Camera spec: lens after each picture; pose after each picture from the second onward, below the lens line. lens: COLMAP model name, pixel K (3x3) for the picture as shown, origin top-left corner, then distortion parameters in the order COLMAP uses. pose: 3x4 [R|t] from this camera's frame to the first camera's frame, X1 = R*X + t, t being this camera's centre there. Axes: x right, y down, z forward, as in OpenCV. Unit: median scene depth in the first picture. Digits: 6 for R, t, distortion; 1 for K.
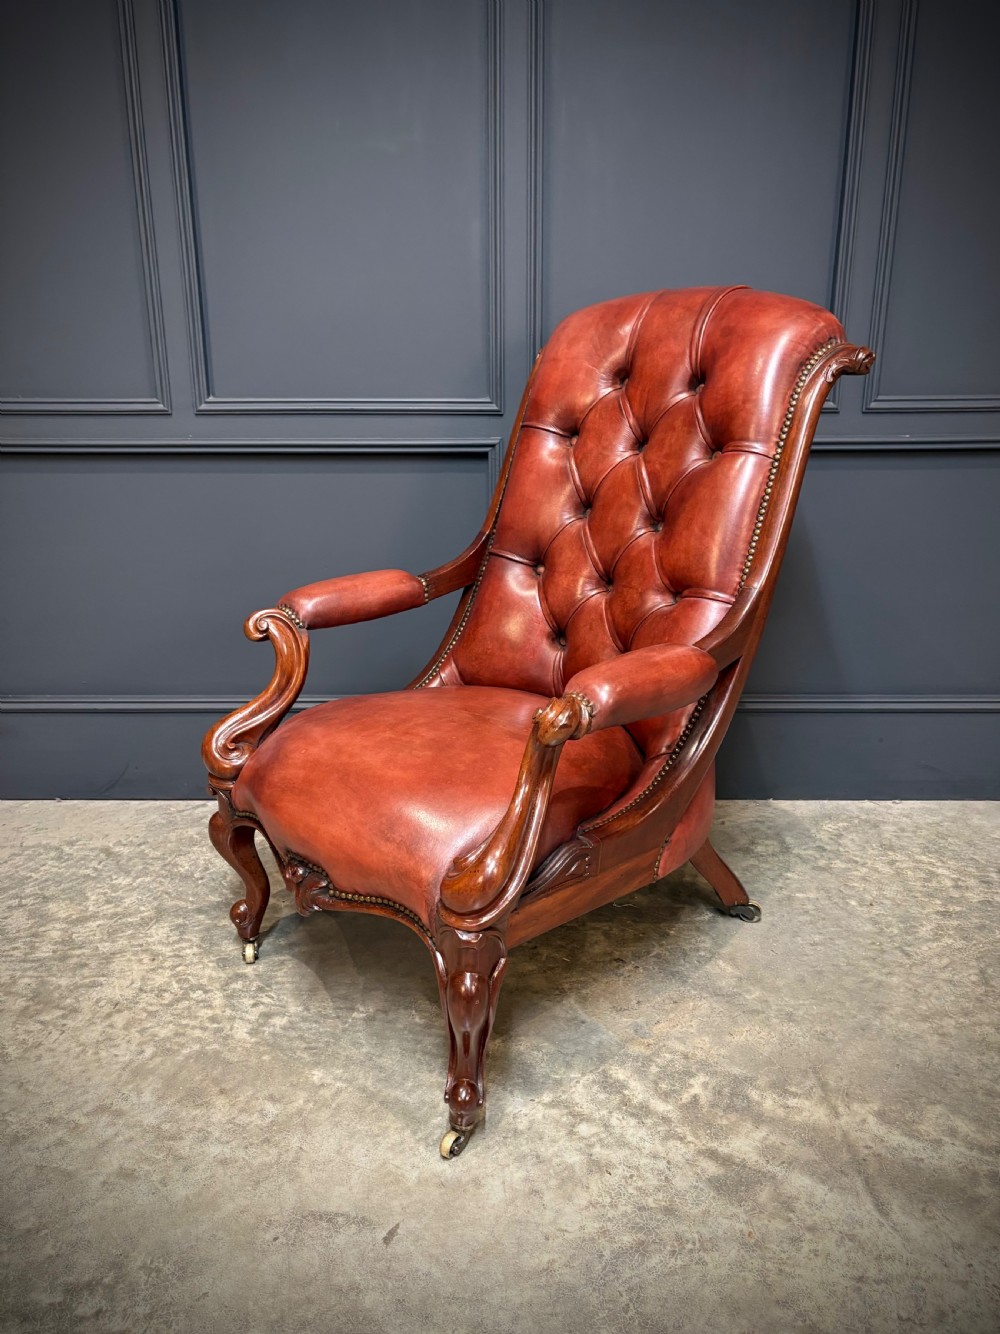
lens RADIAL K [[1010.1, 0, 496.3], [0, 1010.1, 668.2], [0, 0, 1]] dist [0.015756, -0.013386]
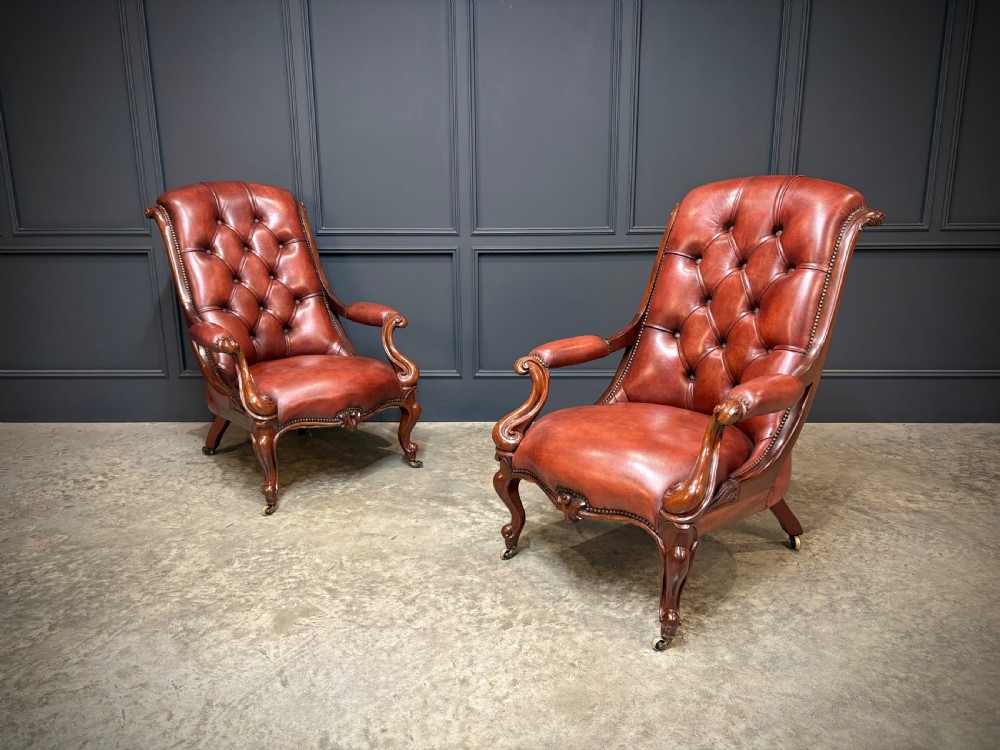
lens RADIAL K [[722.8, 0, 515.2], [0, 722.8, 386.1], [0, 0, 1]] dist [-0.019897, 0.057453]
pose [[0.999980, 0.000274, 0.006245, 0.158956], [-0.000002, 0.999053, -0.043500, 0.187650], [-0.006251, 0.043499, 0.999034, -0.719733]]
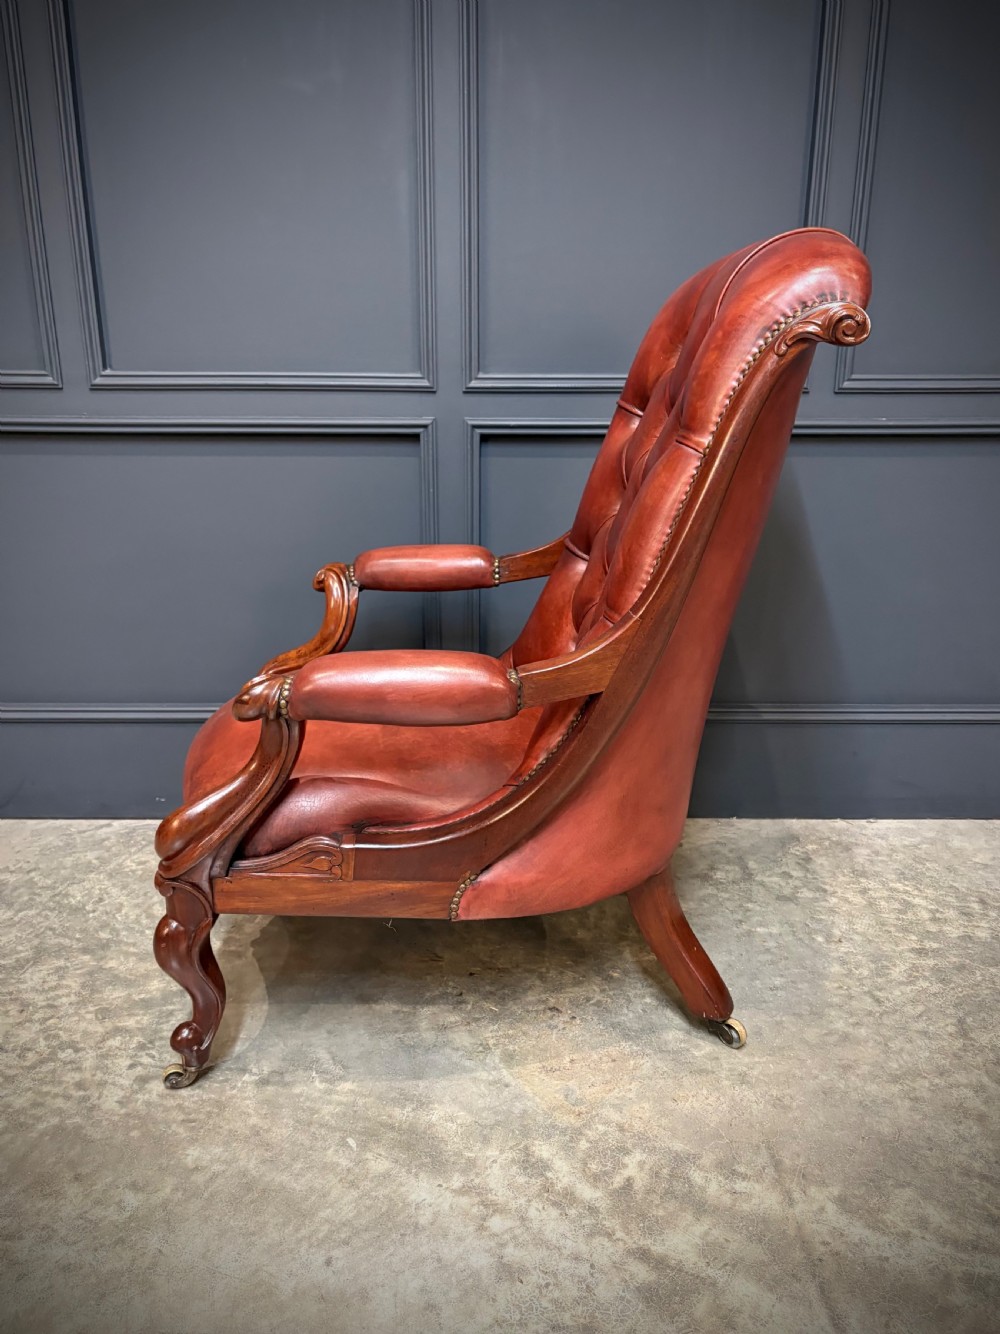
lens RADIAL K [[1022.6, 0, 502.3], [0, 1022.6, 675.7], [0, 0, 1]] dist [0.045528, -0.061269]
pose [[0.999759, 0.002753, 0.021784, 0.062845], [-0.003033, 0.999913, 0.012834, -0.015801], [-0.021747, -0.012897, 0.999680, 0.120485]]
